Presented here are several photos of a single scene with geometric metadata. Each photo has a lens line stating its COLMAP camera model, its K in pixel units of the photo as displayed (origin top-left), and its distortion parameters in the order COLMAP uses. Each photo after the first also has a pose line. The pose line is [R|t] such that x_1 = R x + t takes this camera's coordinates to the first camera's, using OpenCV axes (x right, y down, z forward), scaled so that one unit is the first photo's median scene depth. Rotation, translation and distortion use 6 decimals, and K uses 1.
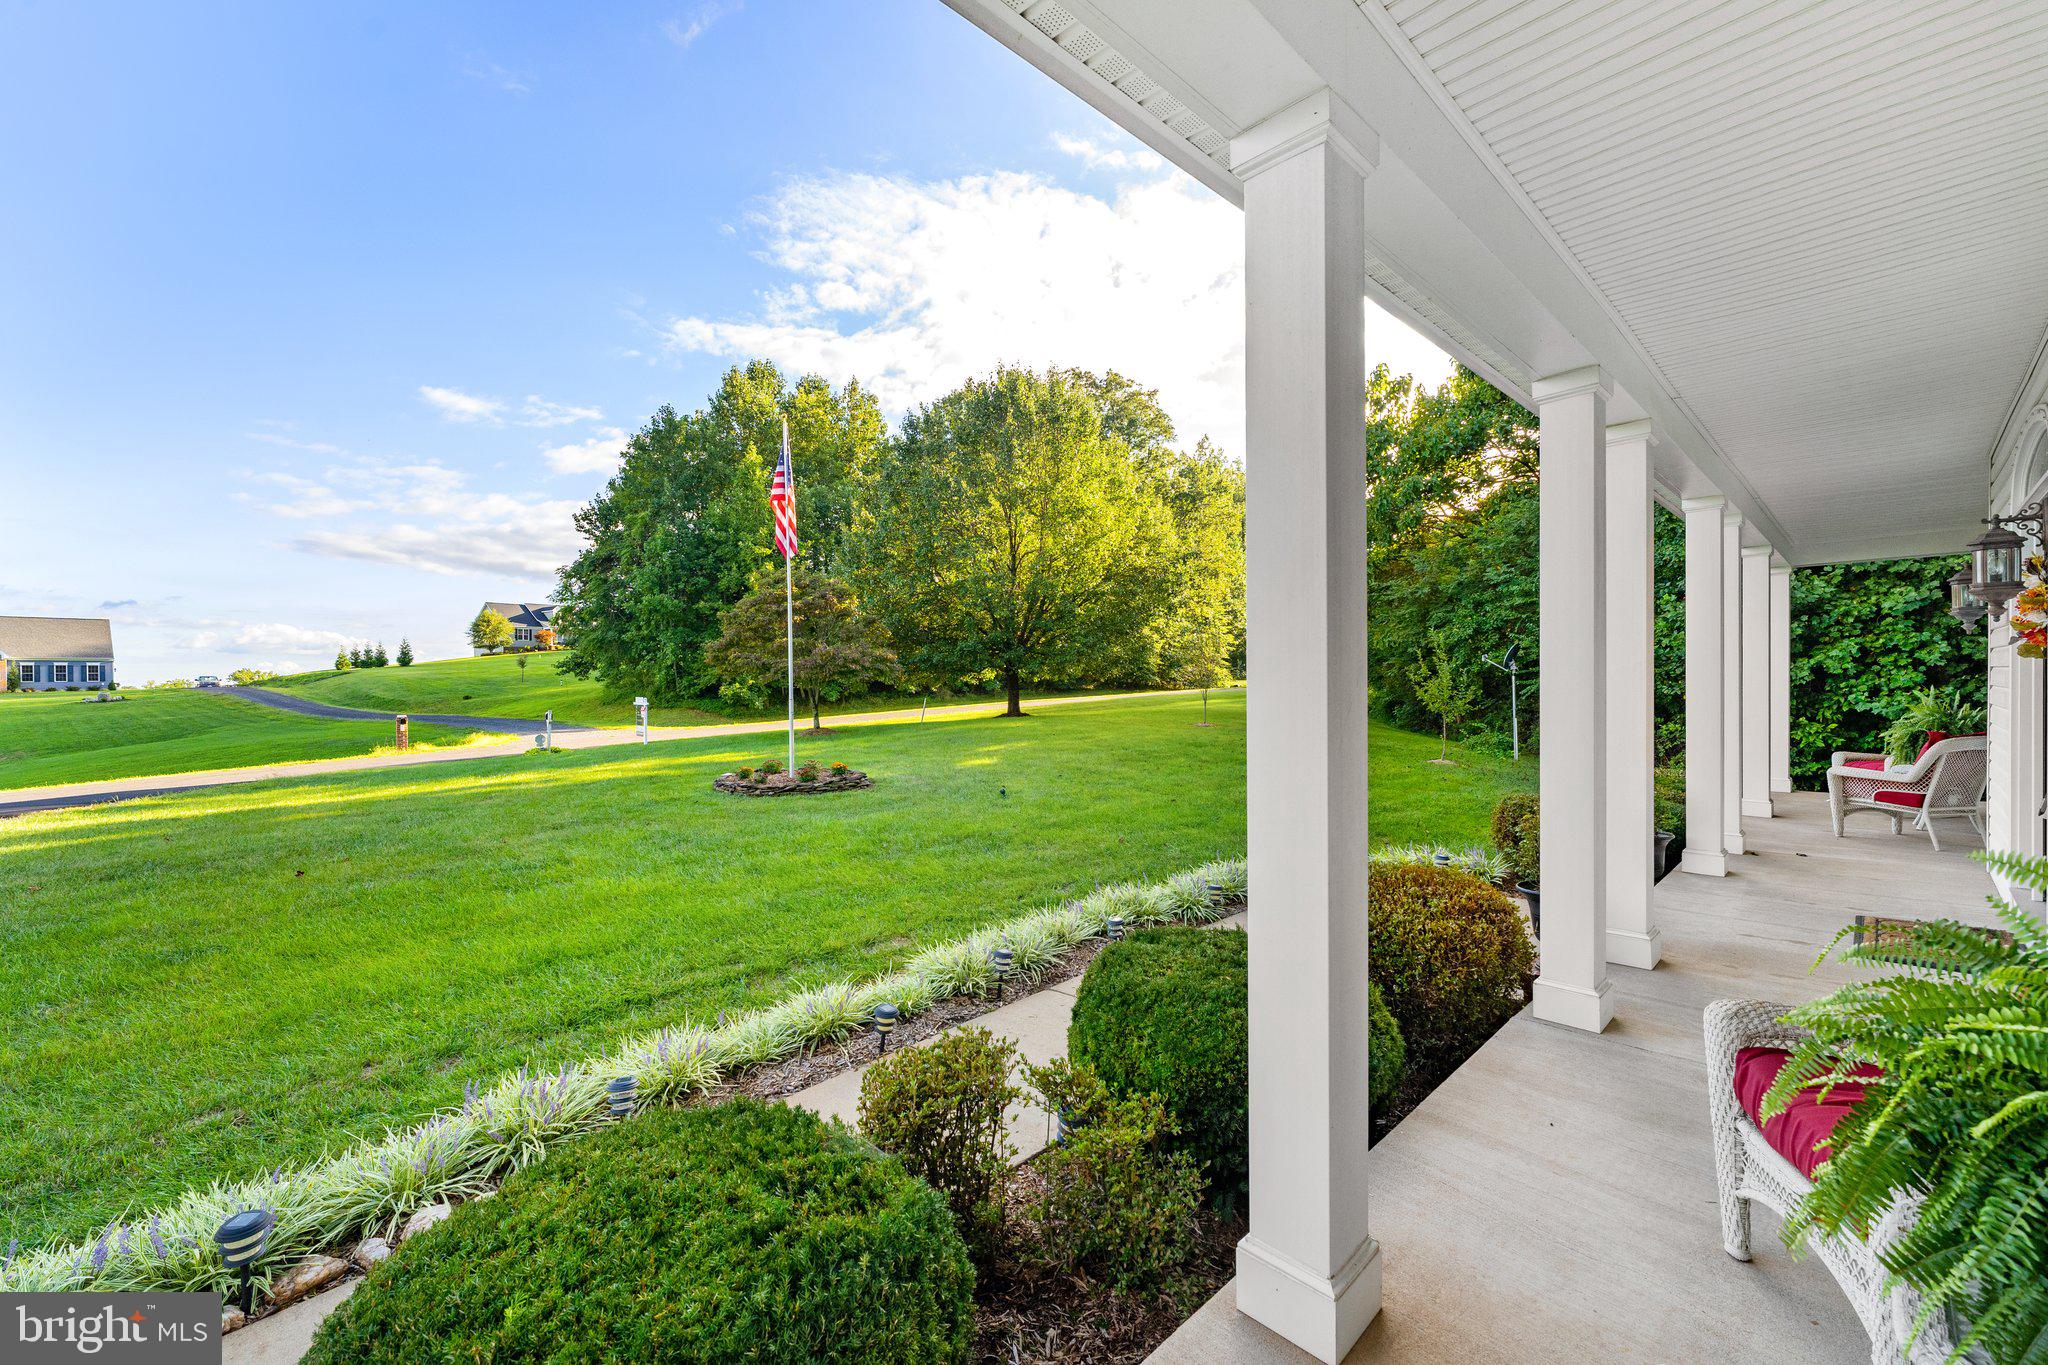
lens RADIAL K [[816.1, 0, 1025.2], [0, 816.1, 687.6], [0, 0, 1]] dist [0.000083, -0.000117]
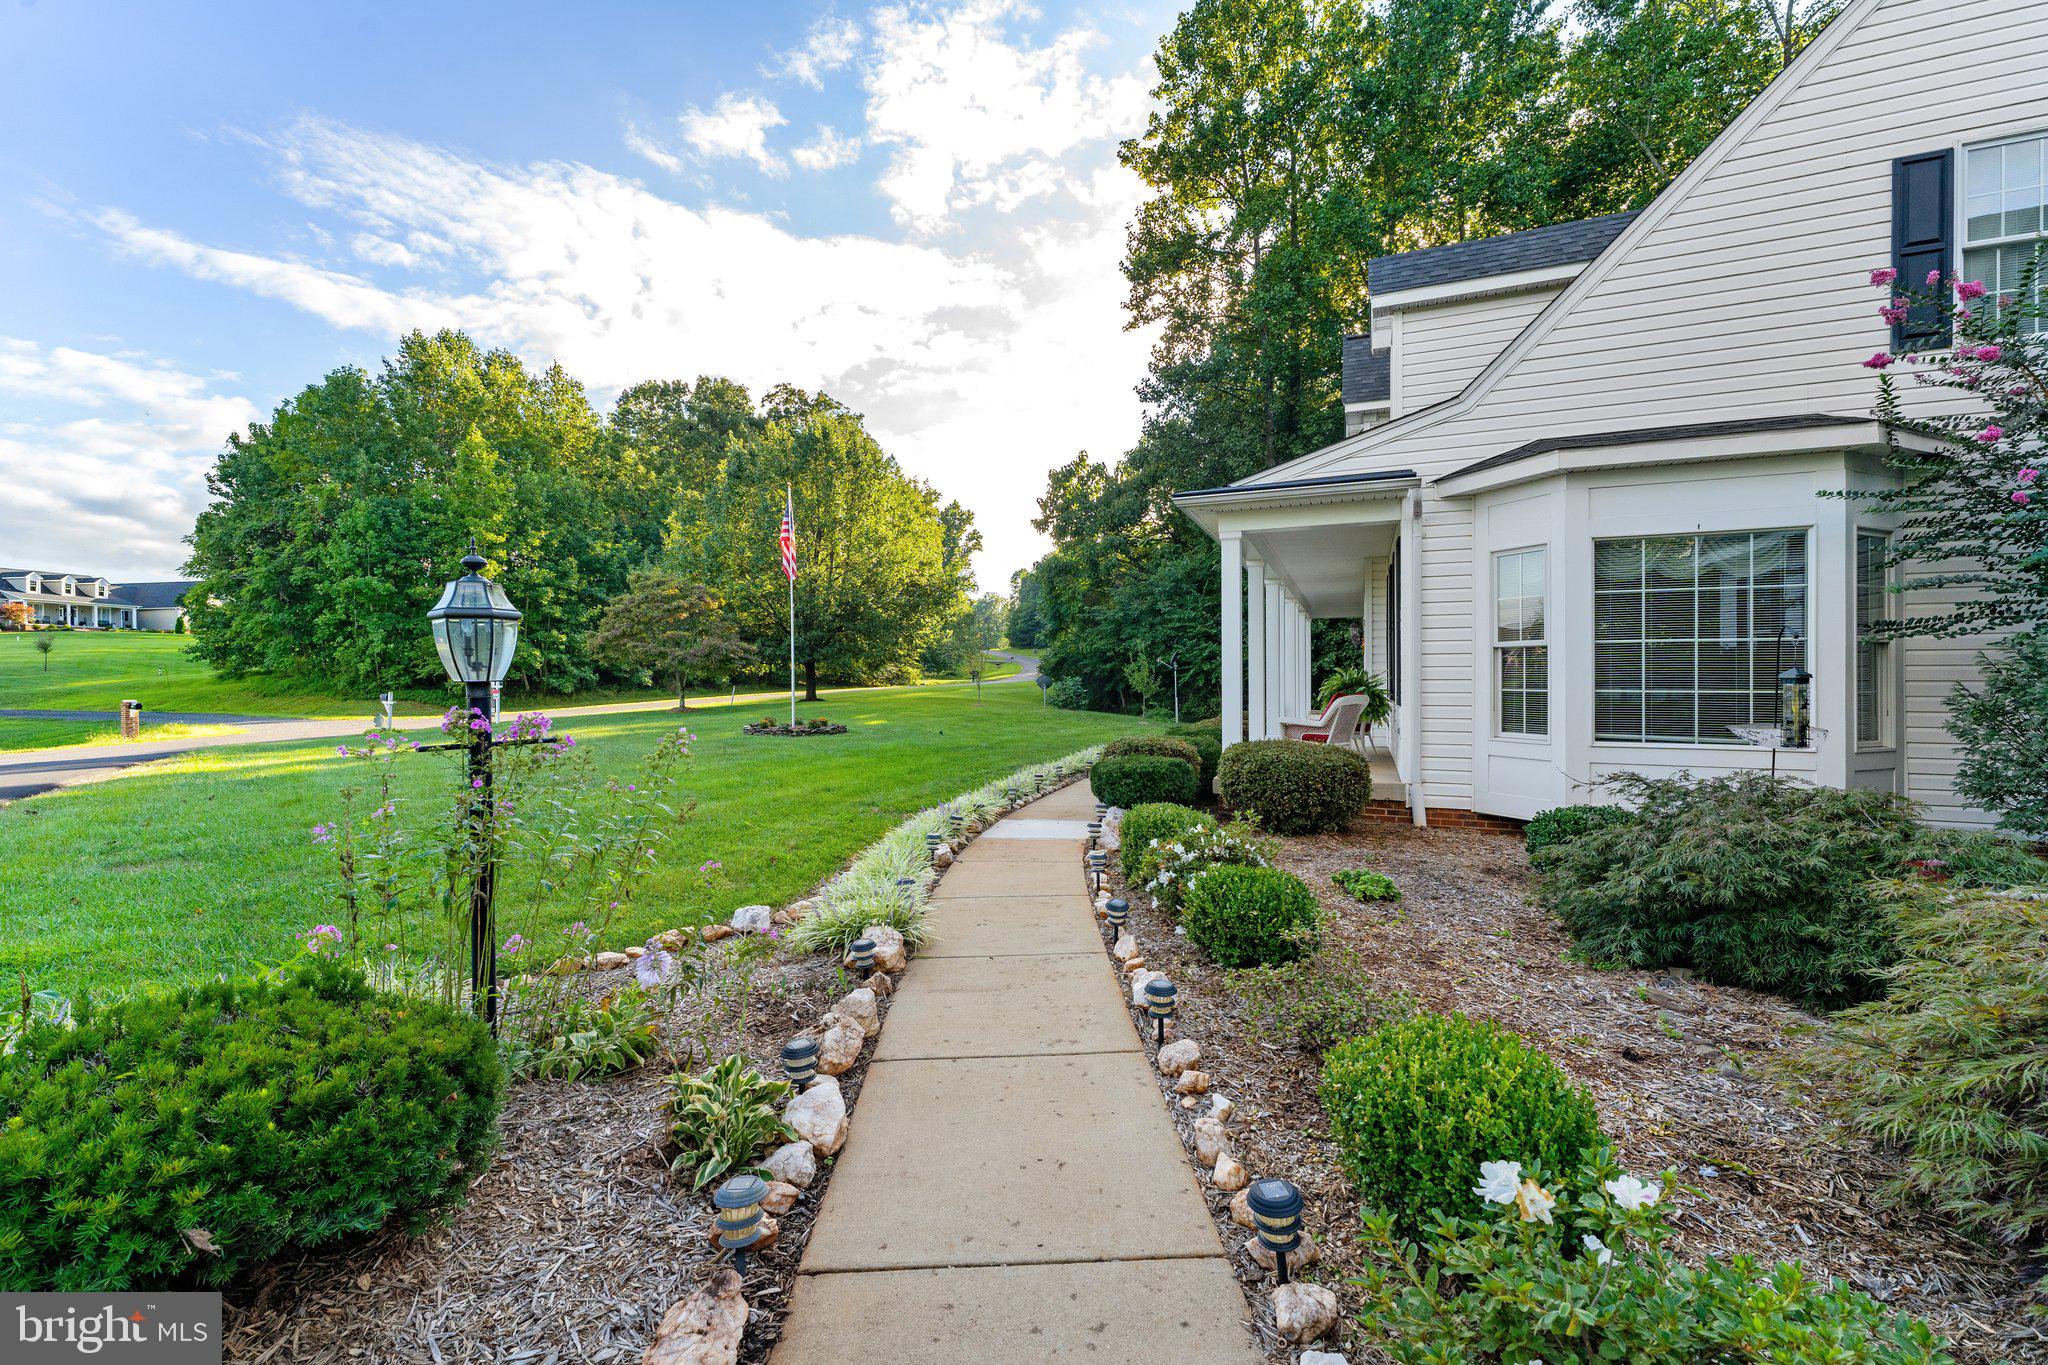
lens RADIAL K [[812.4, 0, 1032.6], [0, 812.4, 669.2], [0, 0, 1]] dist [-0.001476, -0.000102]
pose [[0.907750, 0.015228, 0.419236, -0.132547], [-0.004701, 0.999647, -0.026132, 0.010216], [-0.419486, 0.021750, 0.907501, -0.134142]]
